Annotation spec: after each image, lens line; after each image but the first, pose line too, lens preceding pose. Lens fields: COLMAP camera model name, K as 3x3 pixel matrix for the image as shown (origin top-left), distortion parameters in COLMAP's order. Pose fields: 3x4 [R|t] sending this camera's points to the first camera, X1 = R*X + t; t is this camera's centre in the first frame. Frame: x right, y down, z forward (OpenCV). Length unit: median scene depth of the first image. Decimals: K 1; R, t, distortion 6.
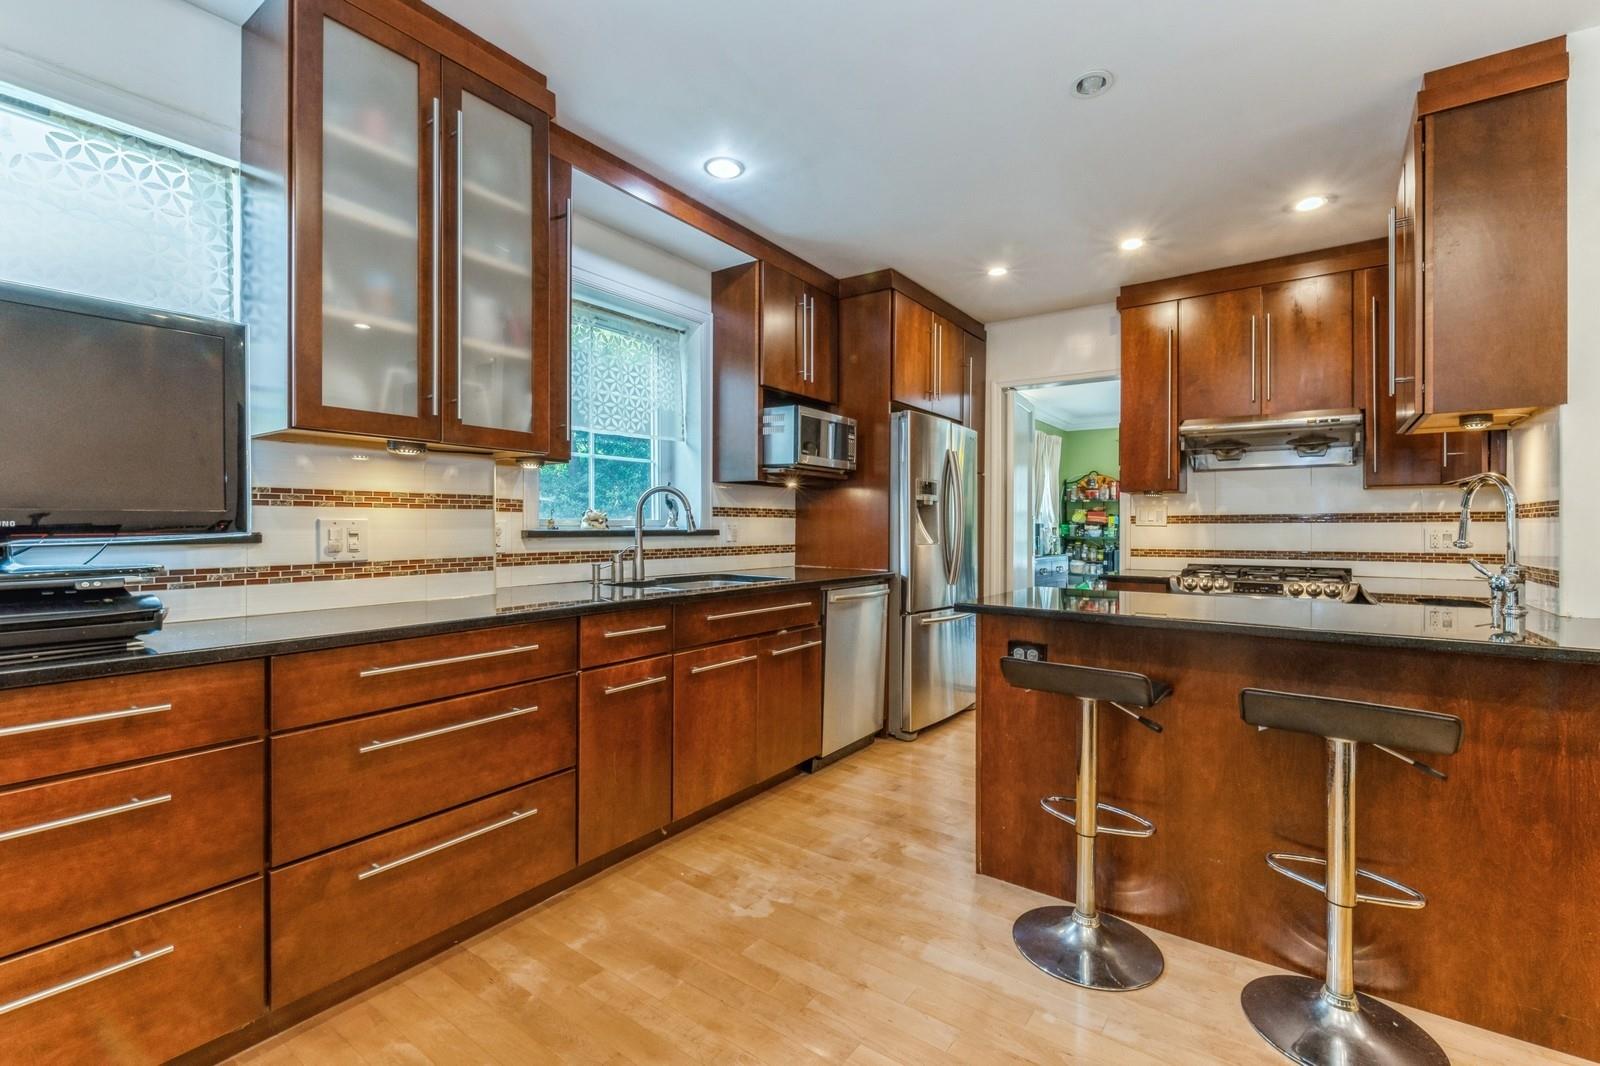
lens RADIAL K [[694.0, 0, 801.6], [0, 694.0, 531.7], [0, 0, 1]] dist [0.015710, -0.000569]
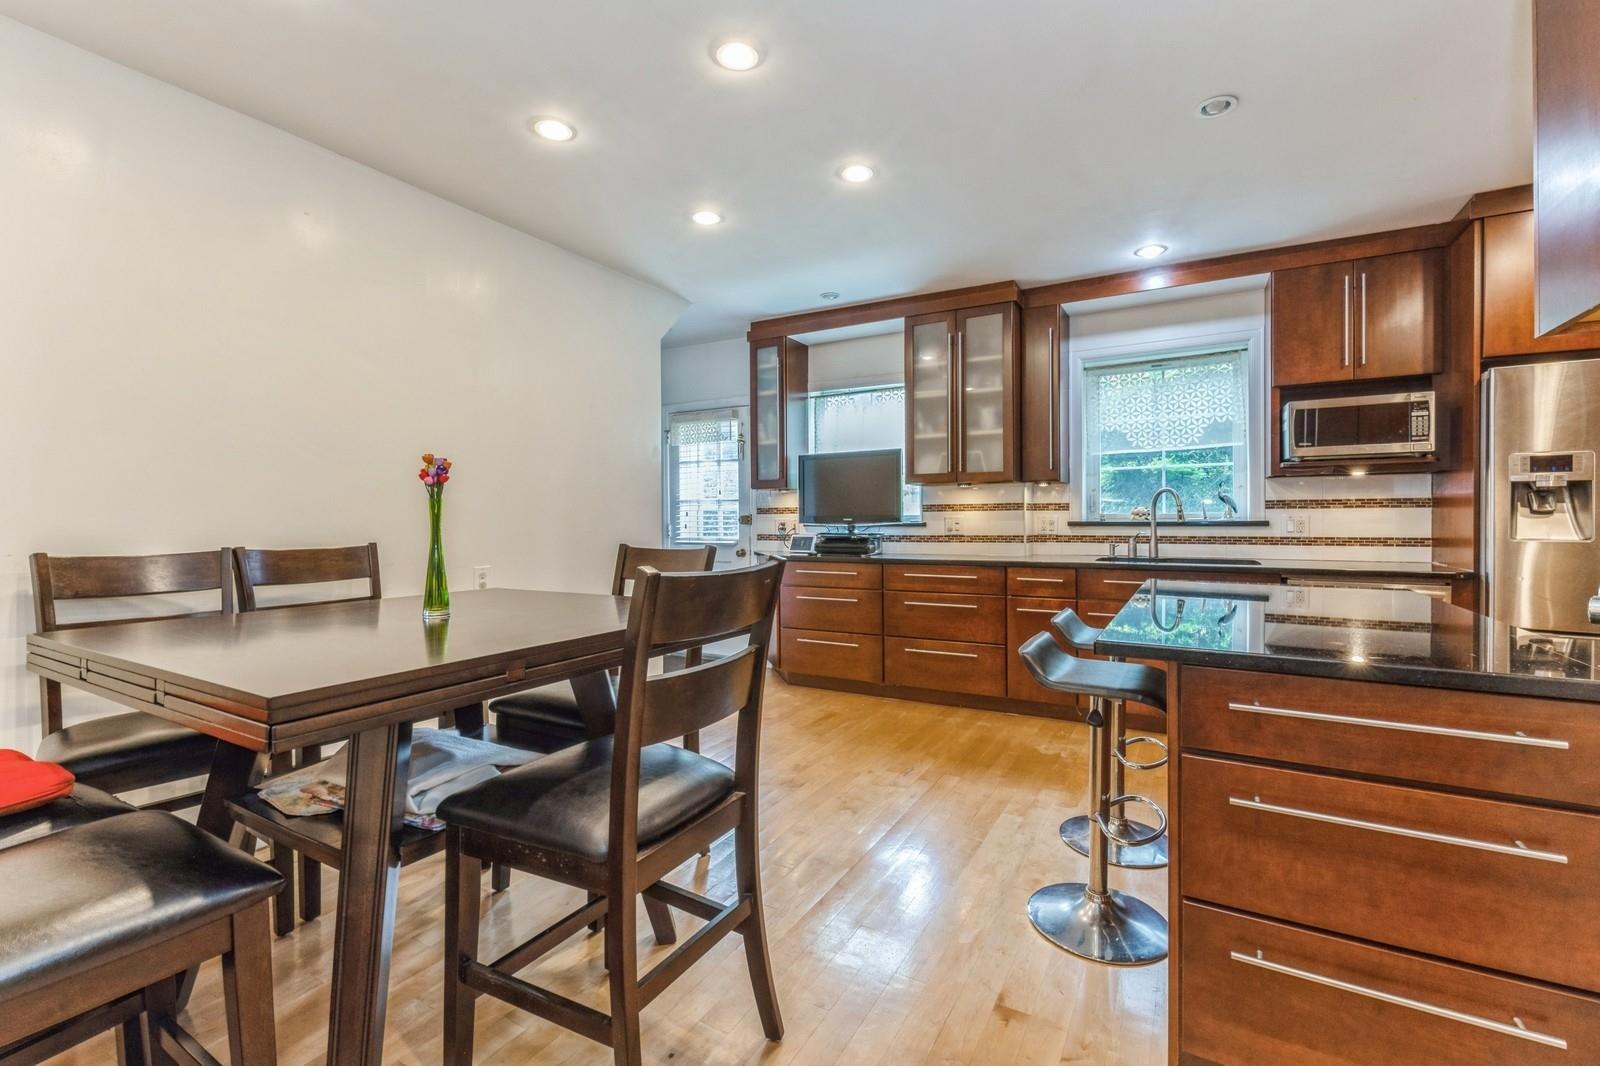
lens RADIAL K [[694.0, 0, 801.7], [0, 694.0, 527.9], [0, 0, 1]] dist [0.015710, -0.000569]
pose [[0.106810, 0.011550, -0.994212, 1.408473], [-0.002343, 0.999933, 0.011365, -0.004553], [0.994277, 0.001115, 0.106830, 0.223249]]
